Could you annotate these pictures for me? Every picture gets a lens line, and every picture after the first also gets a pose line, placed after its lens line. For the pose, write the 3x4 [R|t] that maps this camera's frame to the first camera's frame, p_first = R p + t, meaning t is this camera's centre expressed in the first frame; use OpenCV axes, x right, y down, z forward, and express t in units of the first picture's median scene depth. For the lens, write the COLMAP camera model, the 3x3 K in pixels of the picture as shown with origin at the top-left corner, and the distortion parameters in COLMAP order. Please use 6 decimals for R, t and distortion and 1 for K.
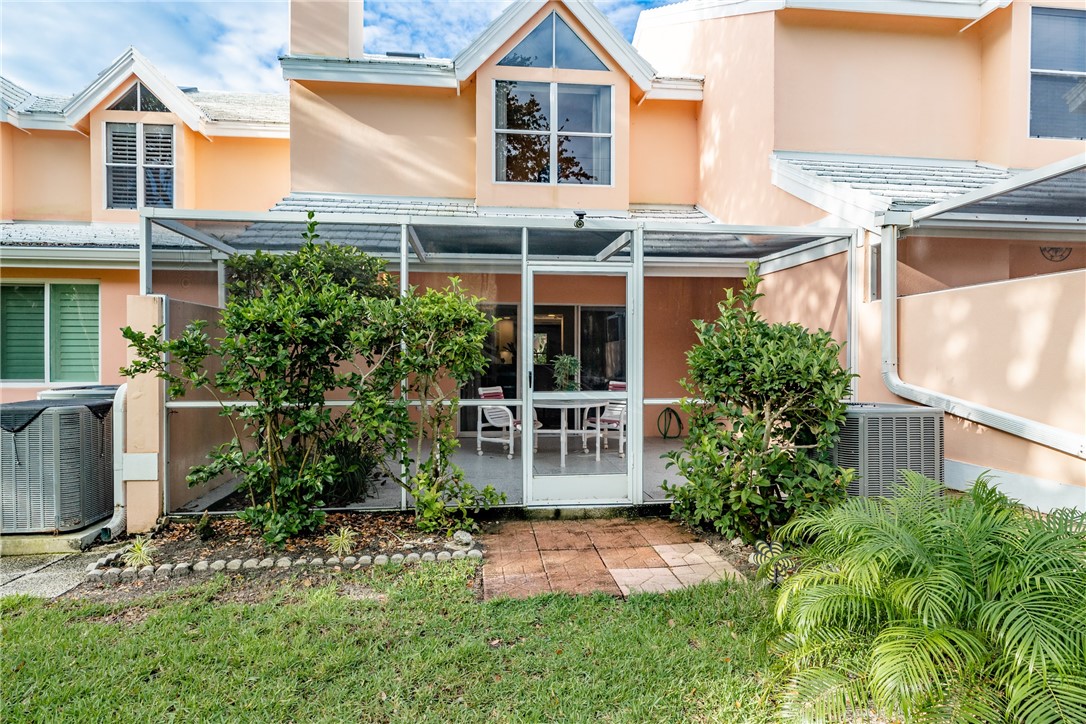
lens RADIAL K [[634.6, 0, 543.0], [0, 634.6, 362.0], [0, 0, 1]] dist [0.006052, 0.002132]
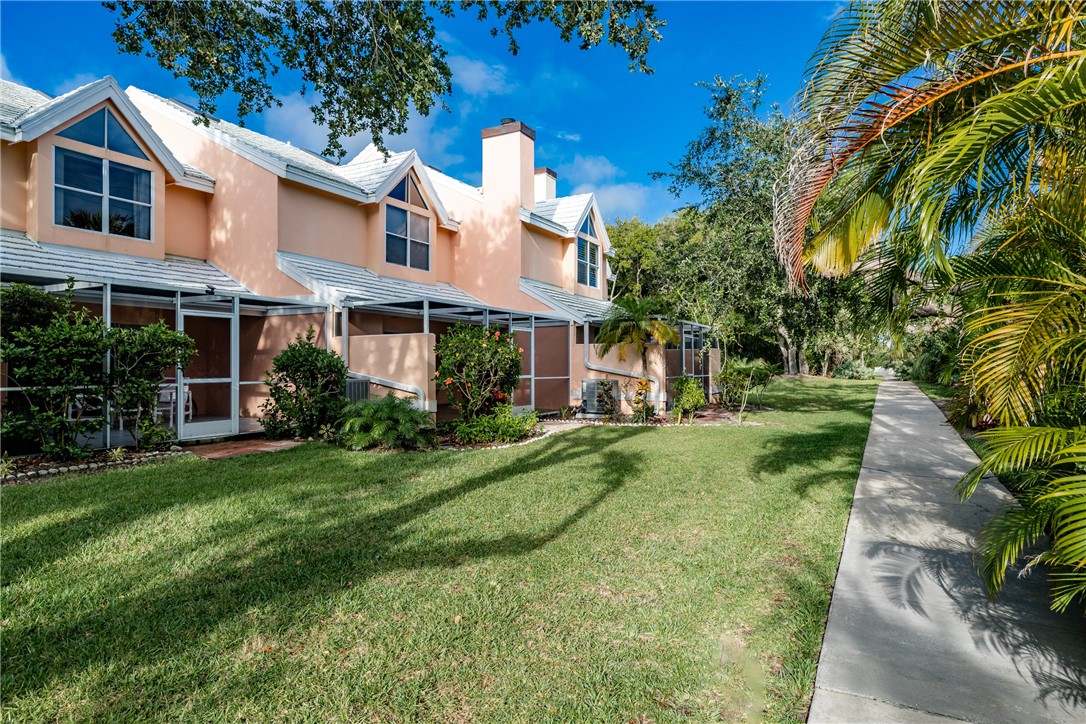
lens RADIAL K [[499.4, 0, 544.5], [0, 499.4, 361.7], [0, 0, 1]] dist [-0.046722, 0.014698]
pose [[0.544937, 0.012749, 0.838380, -0.372935], [-0.000128, 0.999886, -0.015122, 0.011028], [-0.838477, 0.008133, 0.544877, -0.388953]]
